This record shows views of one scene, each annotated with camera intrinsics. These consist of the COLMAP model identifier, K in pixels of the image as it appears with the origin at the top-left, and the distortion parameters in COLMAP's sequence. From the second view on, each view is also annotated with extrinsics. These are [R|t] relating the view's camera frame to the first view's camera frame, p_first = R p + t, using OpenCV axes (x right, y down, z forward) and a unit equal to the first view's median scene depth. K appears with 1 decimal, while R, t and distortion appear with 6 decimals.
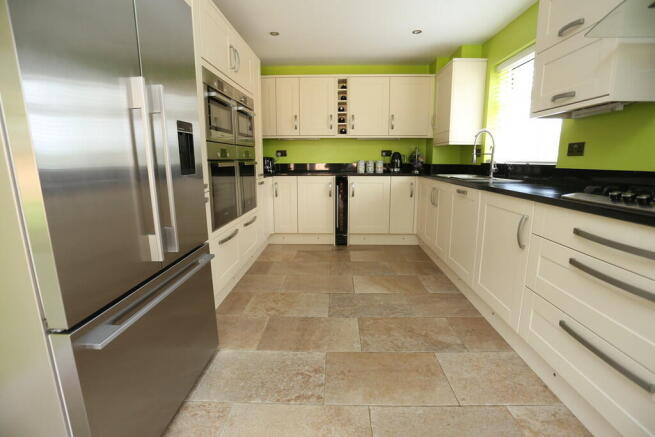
lens RADIAL K [[315.5, 0, 327.7], [0, 315.5, 219.9], [0, 0, 1]] dist [-0.018497, -0.000356]
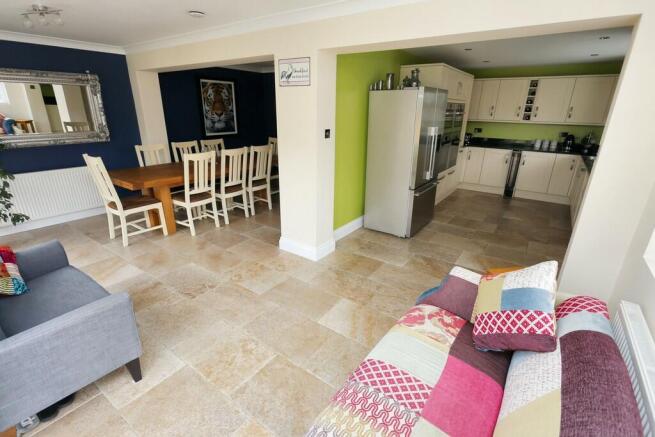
lens RADIAL K [[315.5, 0, 325.1], [0, 315.5, 217.6], [0, 0, 1]] dist [-0.018497, -0.000356]
pose [[0.827941, 0.197120, -0.525031, 0.124199], [-0.119561, 0.976711, 0.178160, 0.016873], [0.547923, -0.084732, 0.832227, -0.731744]]
